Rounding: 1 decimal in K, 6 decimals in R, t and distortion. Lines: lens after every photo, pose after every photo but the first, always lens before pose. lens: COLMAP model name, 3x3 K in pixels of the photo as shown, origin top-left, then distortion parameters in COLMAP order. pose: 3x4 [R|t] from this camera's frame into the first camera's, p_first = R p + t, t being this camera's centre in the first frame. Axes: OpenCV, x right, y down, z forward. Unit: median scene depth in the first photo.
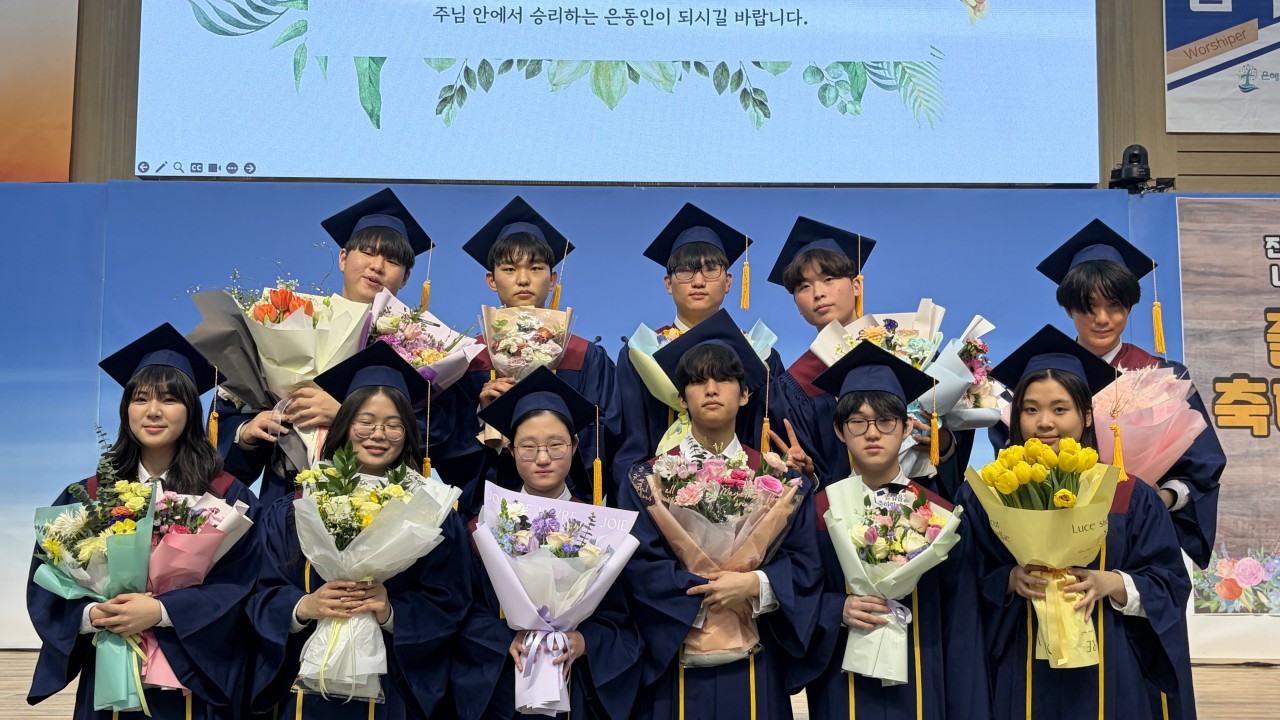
lens RADIAL K [[1426.3, 0, 639.4], [0, 1426.3, 380.4], [0, 0, 1]] dist [0.038141, 0.000000]
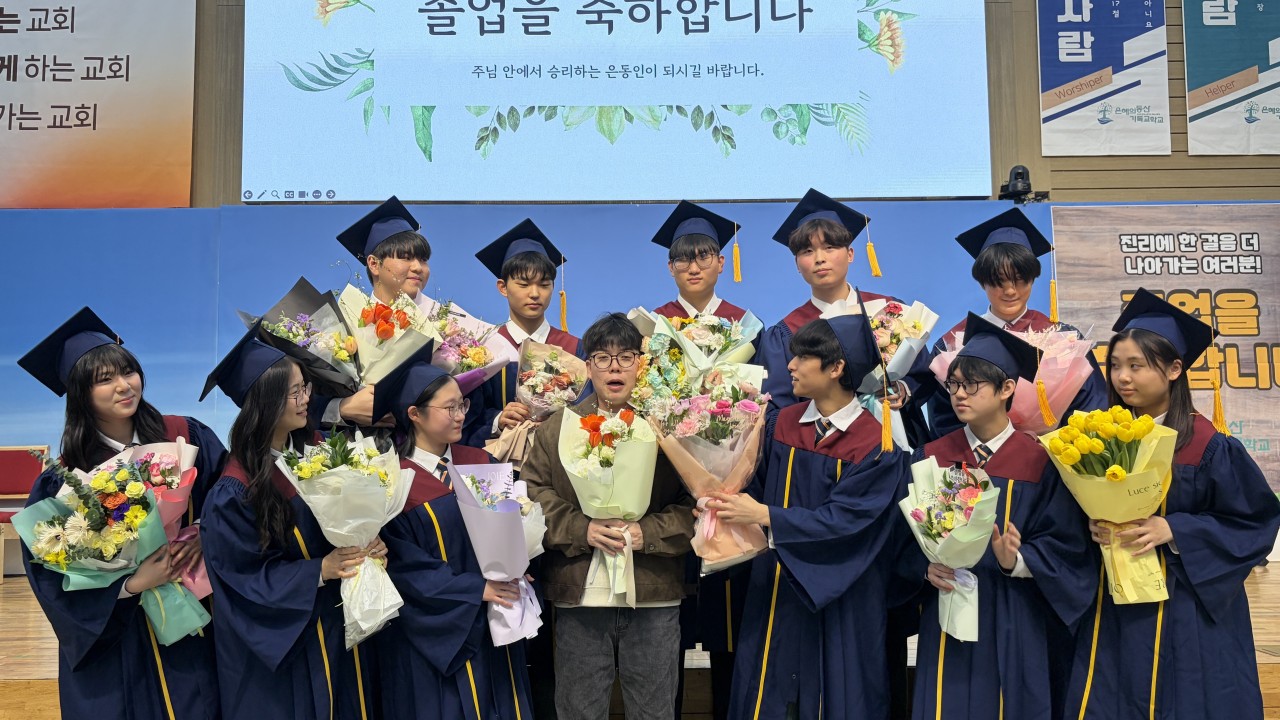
lens RADIAL K [[1072.5, 0, 640.6], [0, 1072.5, 365.1], [0, 0, 1]] dist [0.031201, -0.019379]
pose [[0.999843, -0.016523, 0.006469, -0.003439], [0.016473, 0.999835, 0.007684, 0.001908], [-0.006594, -0.007576, 0.999950, 0.033201]]
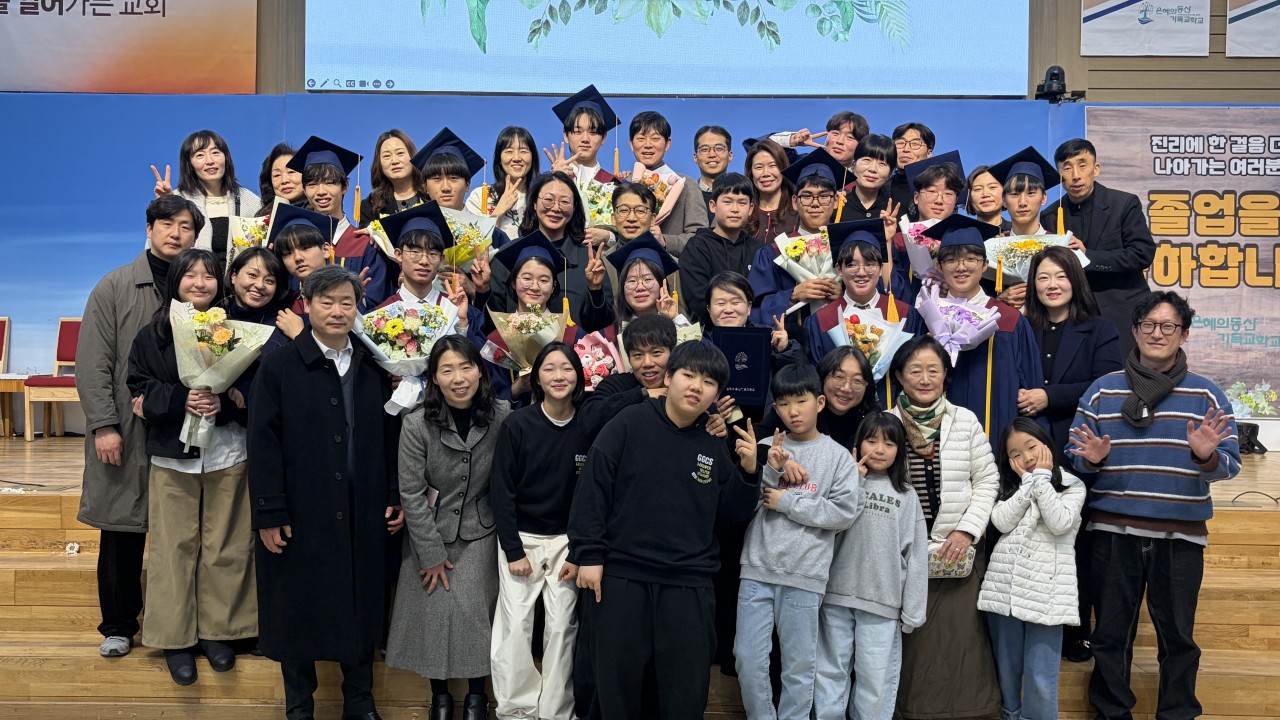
lens RADIAL K [[1291.4, 0, 651.7], [0, 1291.4, 367.3], [0, 0, 1]] dist [0.019309, 0.000000]
pose [[0.999840, 0.004386, -0.017351, -0.005038], [-0.002488, 0.994154, 0.107941, -0.015827], [0.017723, -0.107880, 0.994006, -0.223736]]
